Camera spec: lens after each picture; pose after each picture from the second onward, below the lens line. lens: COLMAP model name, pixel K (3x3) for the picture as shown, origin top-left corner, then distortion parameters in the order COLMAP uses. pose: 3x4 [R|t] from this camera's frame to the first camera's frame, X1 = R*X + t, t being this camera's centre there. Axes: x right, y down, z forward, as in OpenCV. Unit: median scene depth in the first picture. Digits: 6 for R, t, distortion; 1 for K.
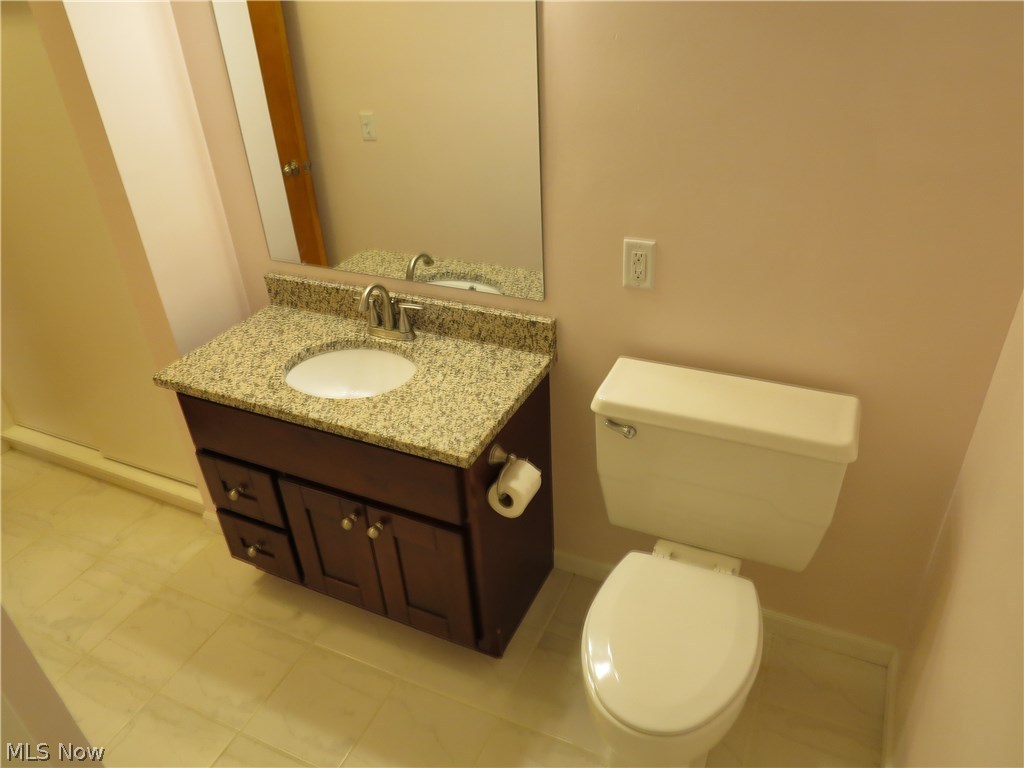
lens RADIAL K [[728.6, 0, 512.6], [0, 728.6, 385.4], [0, 0, 1]] dist [-0.025120, 0.006694]
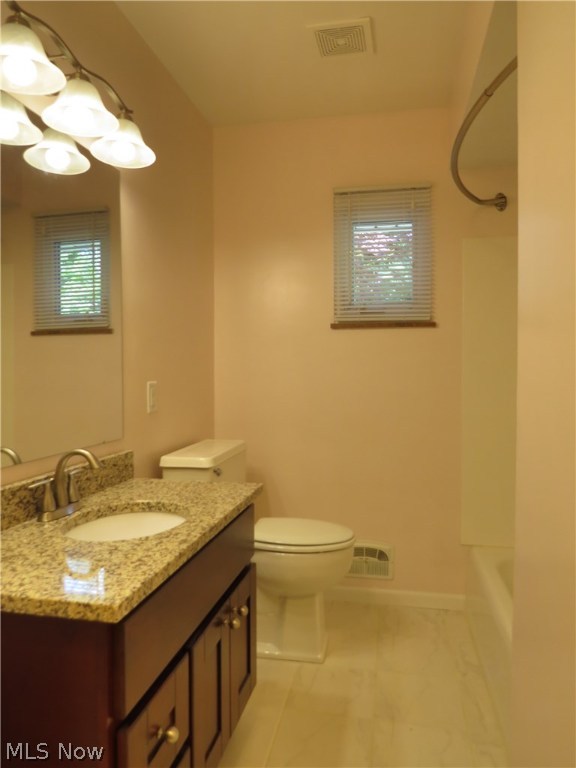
lens RADIAL K [[546.4, 0, 287.7], [0, 546.4, 382.4], [0, 0, 1]] dist [-0.025120, 0.006694]
pose [[-0.229434, 0.027836, 0.972926, -1.028047], [0.521290, 0.847655, 0.098678, -0.146937], [-0.821959, 0.529816, -0.208992, 0.926113]]
